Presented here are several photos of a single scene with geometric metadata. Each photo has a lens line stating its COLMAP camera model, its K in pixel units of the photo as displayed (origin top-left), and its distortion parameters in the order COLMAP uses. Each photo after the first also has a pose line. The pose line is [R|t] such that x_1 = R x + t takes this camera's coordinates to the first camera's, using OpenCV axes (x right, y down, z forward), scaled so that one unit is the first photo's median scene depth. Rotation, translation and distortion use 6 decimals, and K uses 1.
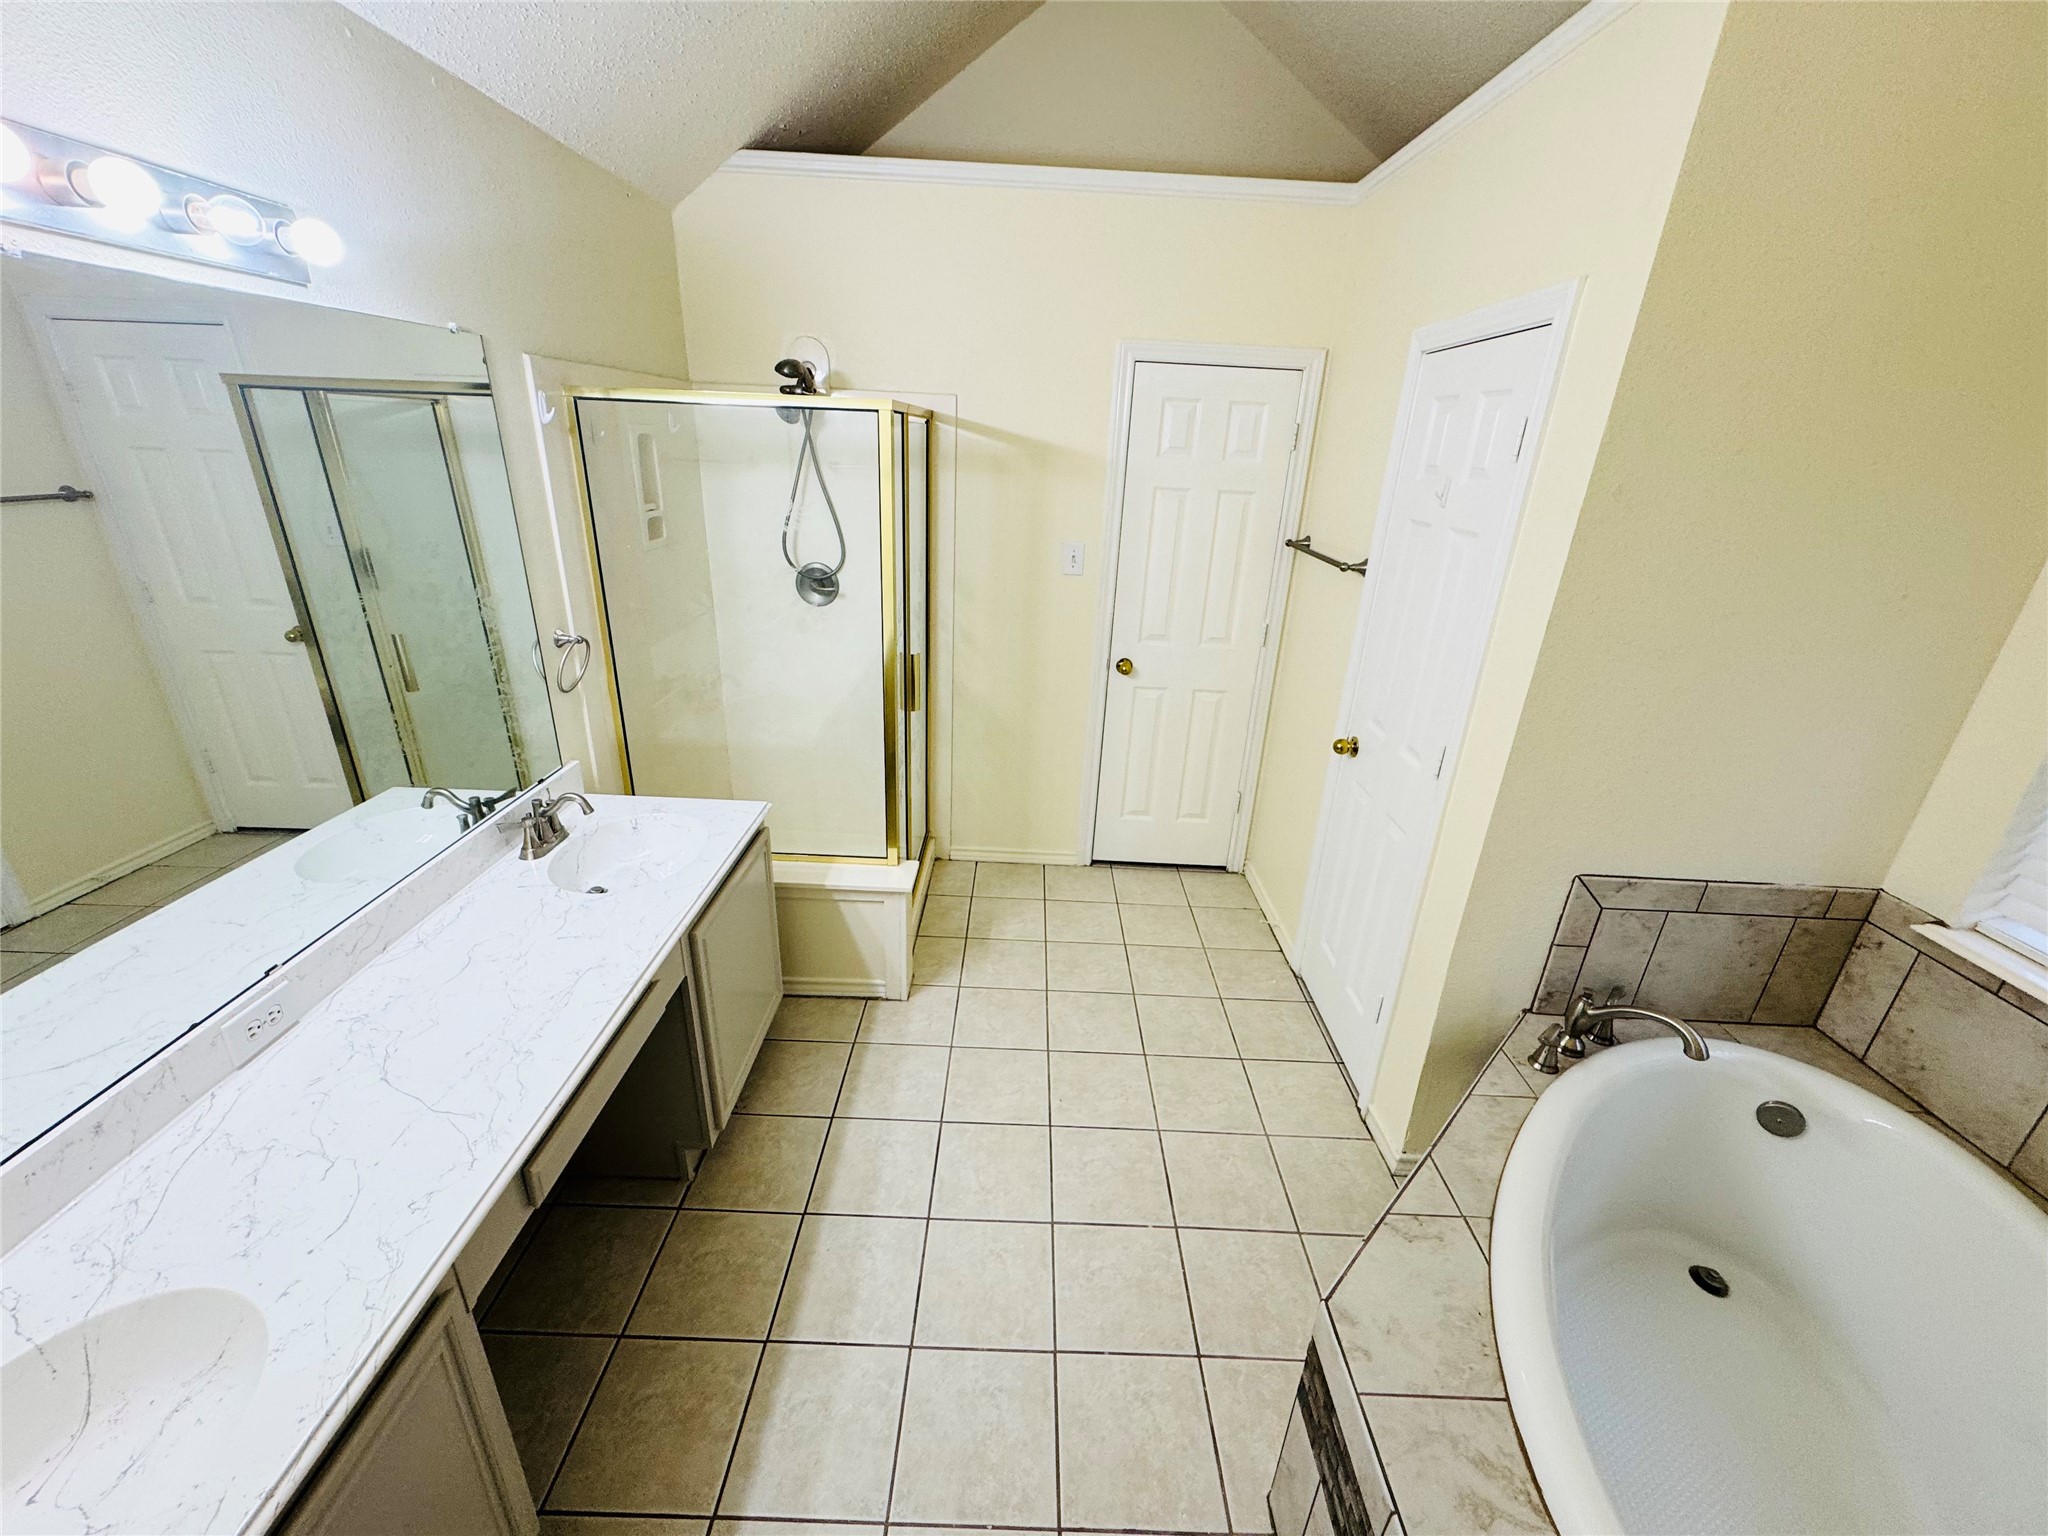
lens RADIAL K [[824.6, 0, 1024.0], [0, 824.6, 768.0], [0, 0, 1]] dist [-0.001417, -0.000252]
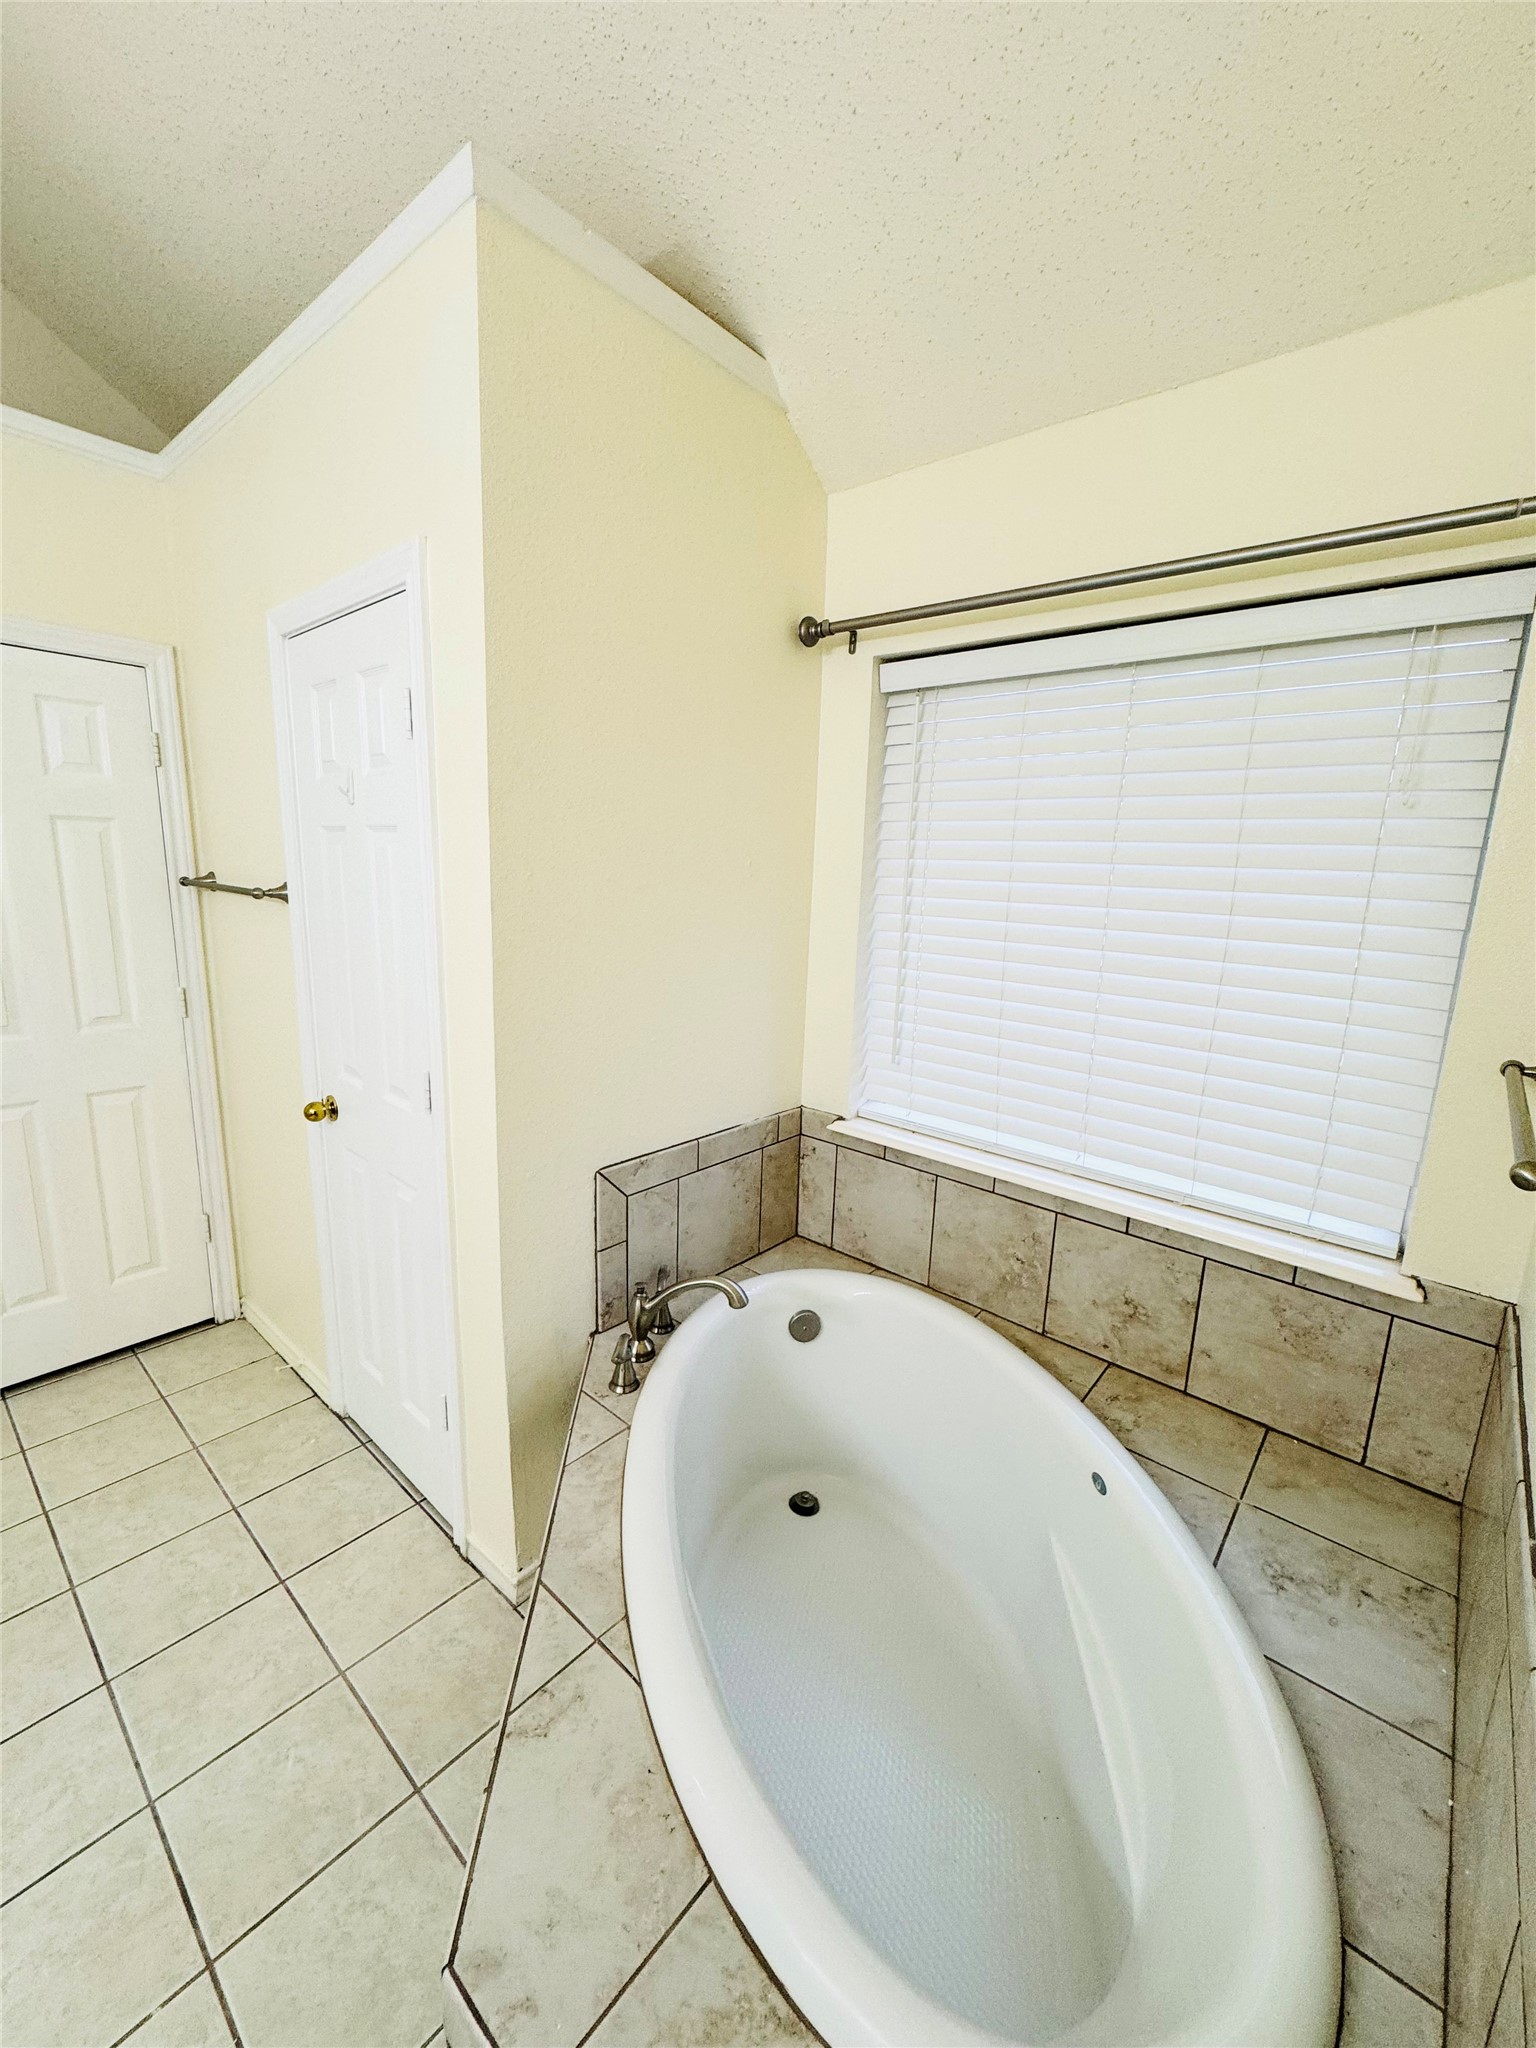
lens RADIAL K [[824.6, 0, 774.0], [0, 824.6, 1020.1], [0, 0, 1]] dist [-0.001417, -0.000252]
pose [[0.645196, -0.169362, 0.745009, 0.126418], [0.279456, 0.959863, -0.023811, 0.042530], [-0.711074, 0.223560, 0.666629, 0.185001]]
